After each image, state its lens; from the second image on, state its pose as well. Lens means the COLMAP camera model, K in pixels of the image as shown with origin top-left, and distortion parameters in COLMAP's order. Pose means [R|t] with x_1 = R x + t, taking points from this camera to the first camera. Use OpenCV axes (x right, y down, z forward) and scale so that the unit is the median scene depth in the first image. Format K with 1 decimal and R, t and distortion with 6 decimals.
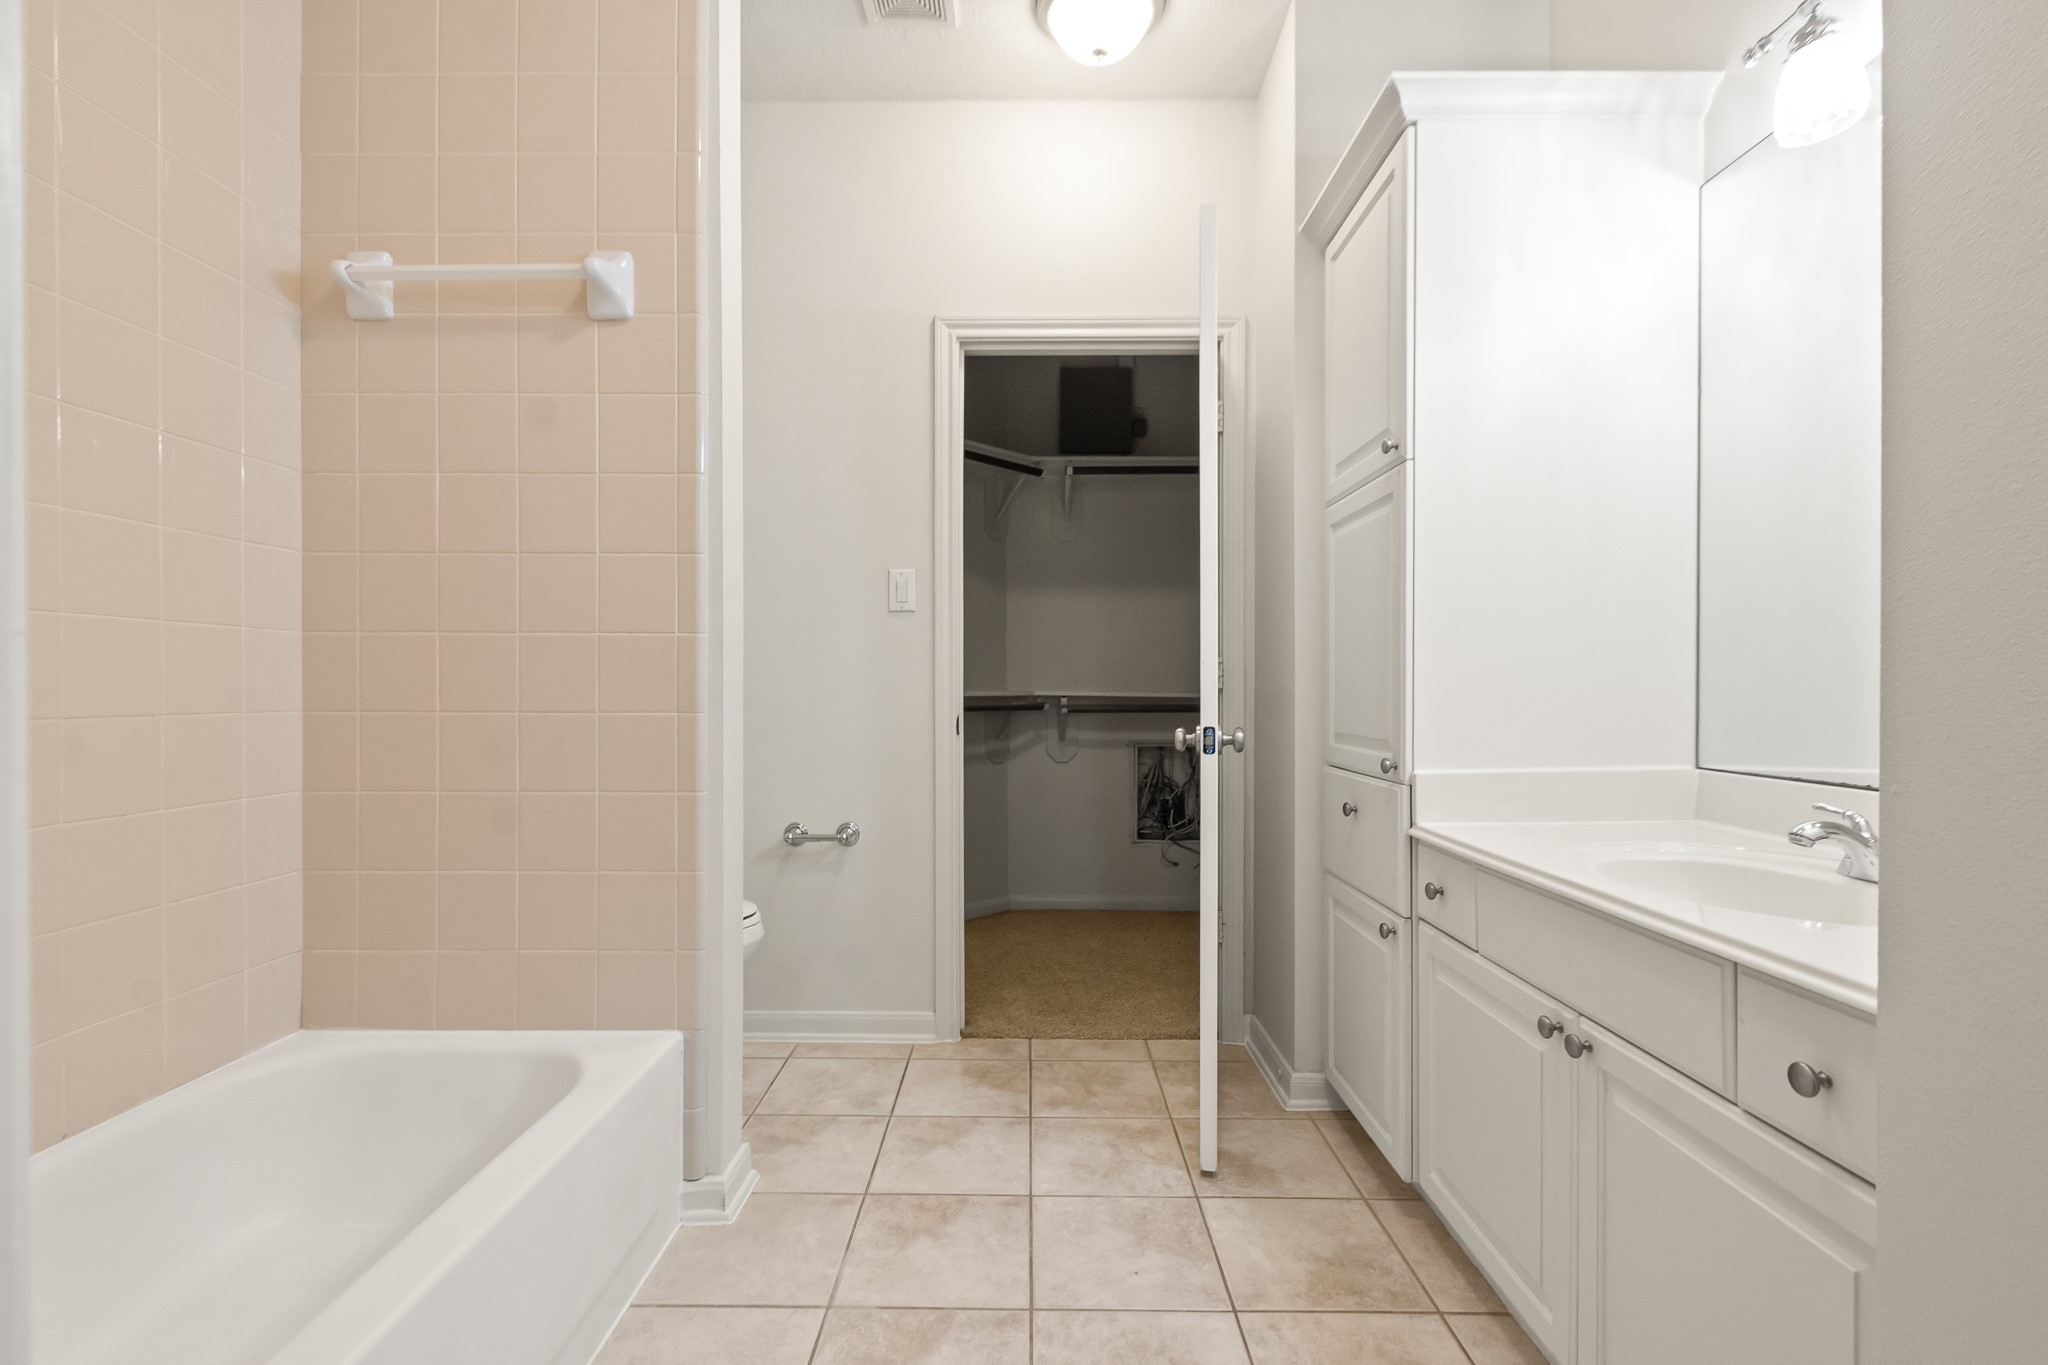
lens RADIAL K [[929.4, 0, 1026.7], [0, 929.4, 681.3], [0, 0, 1]] dist [0.002356, -0.000484]
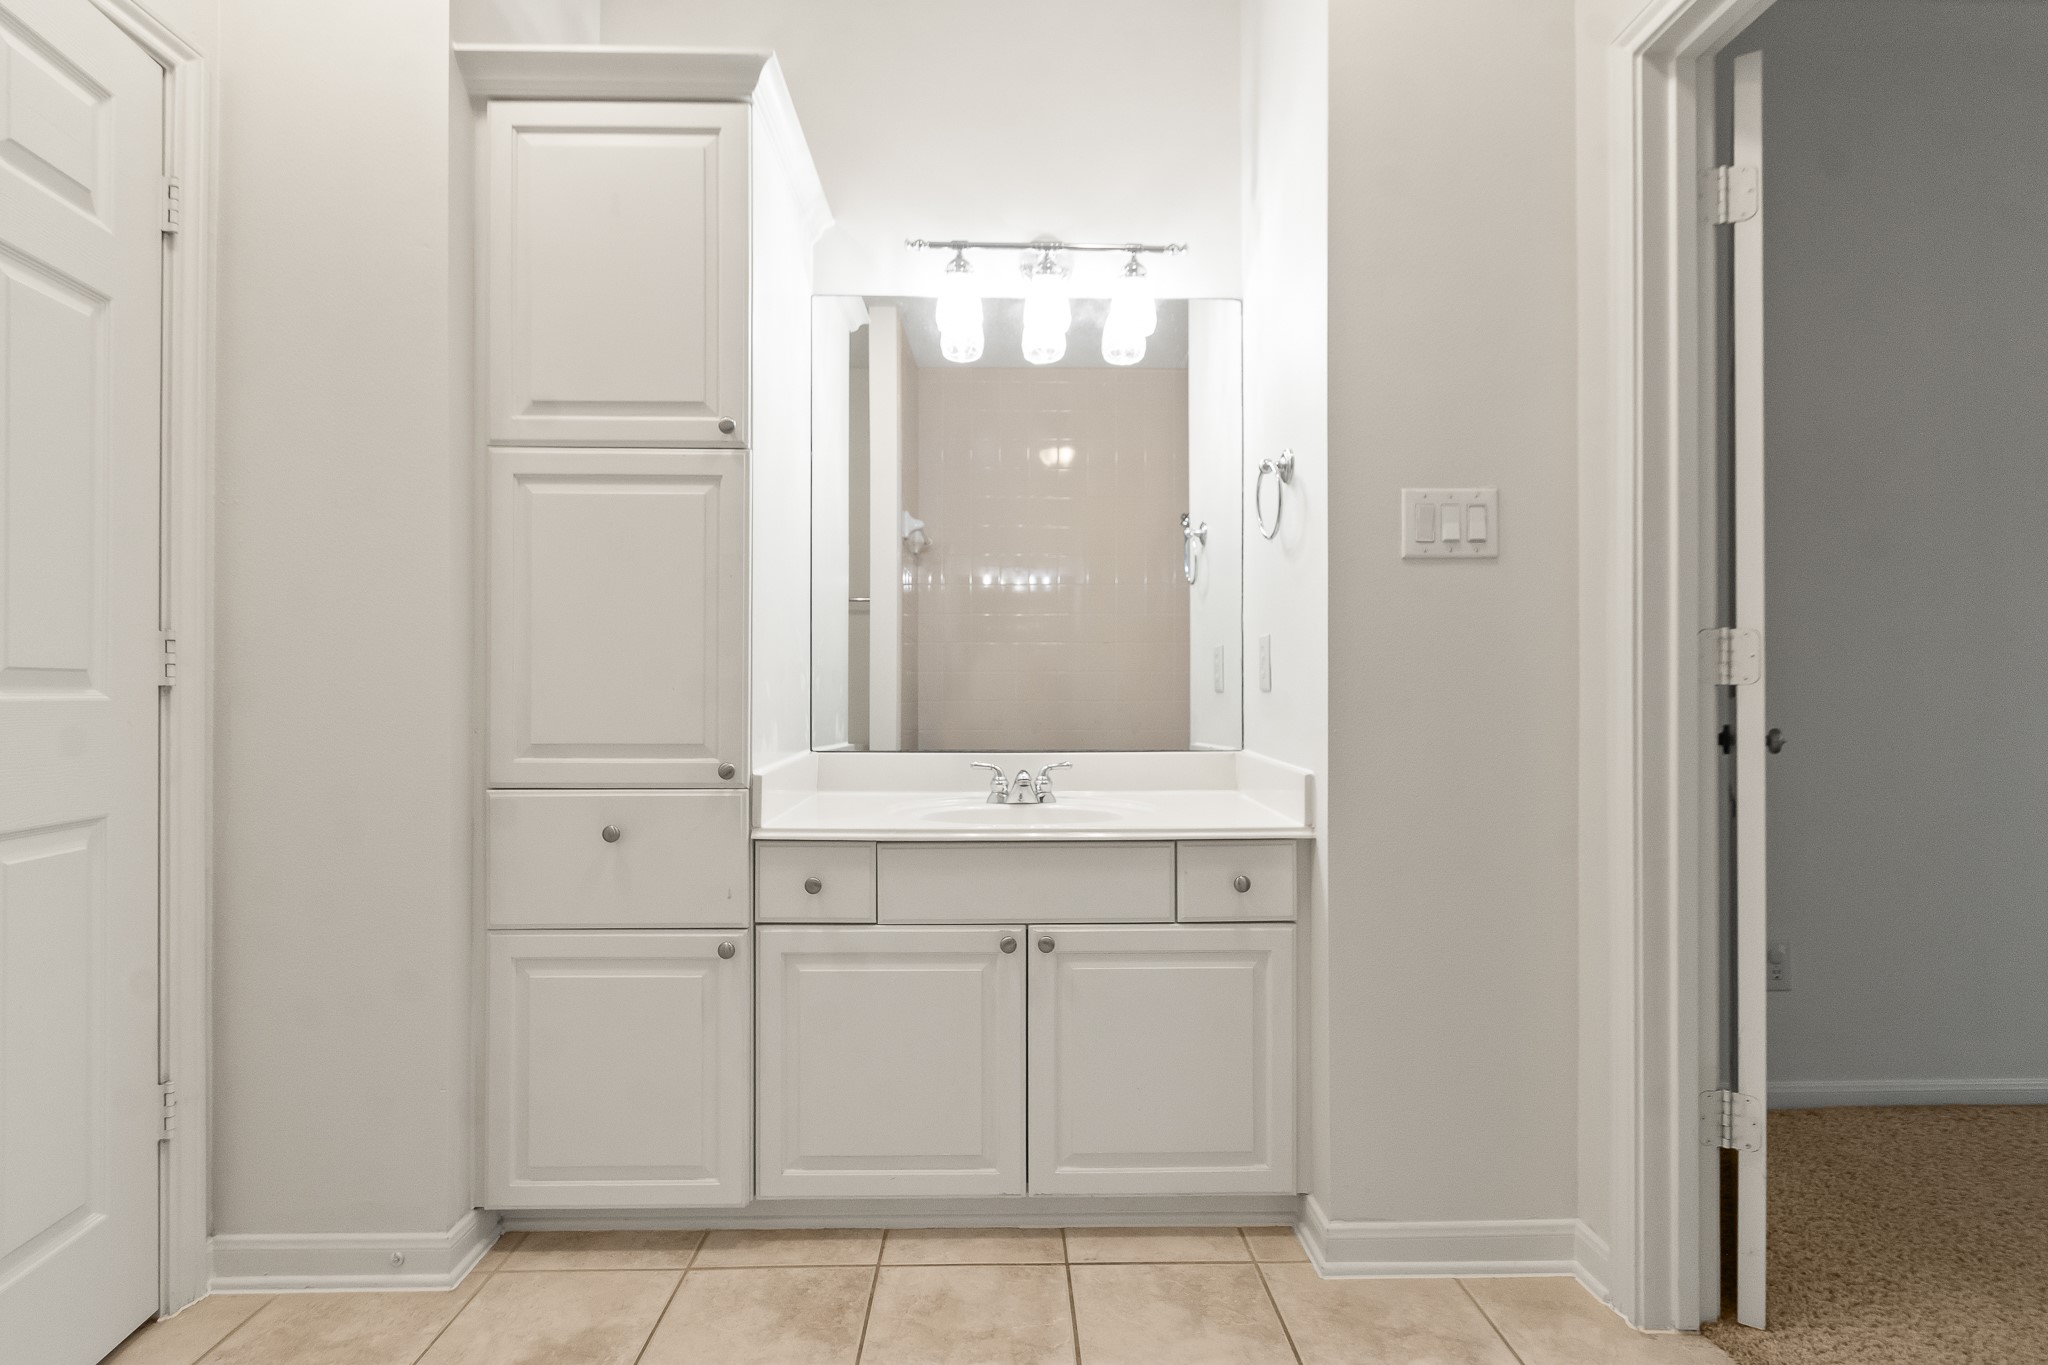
lens RADIAL K [[929.4, 0, 1028.0], [0, 929.4, 688.1], [0, 0, 1]] dist [0.002356, -0.000484]
pose [[-0.026010, 0.007259, 0.999635, -0.562107], [-0.004703, 0.999962, -0.007384, 0.014206], [-0.999651, -0.004893, -0.025975, 0.748852]]
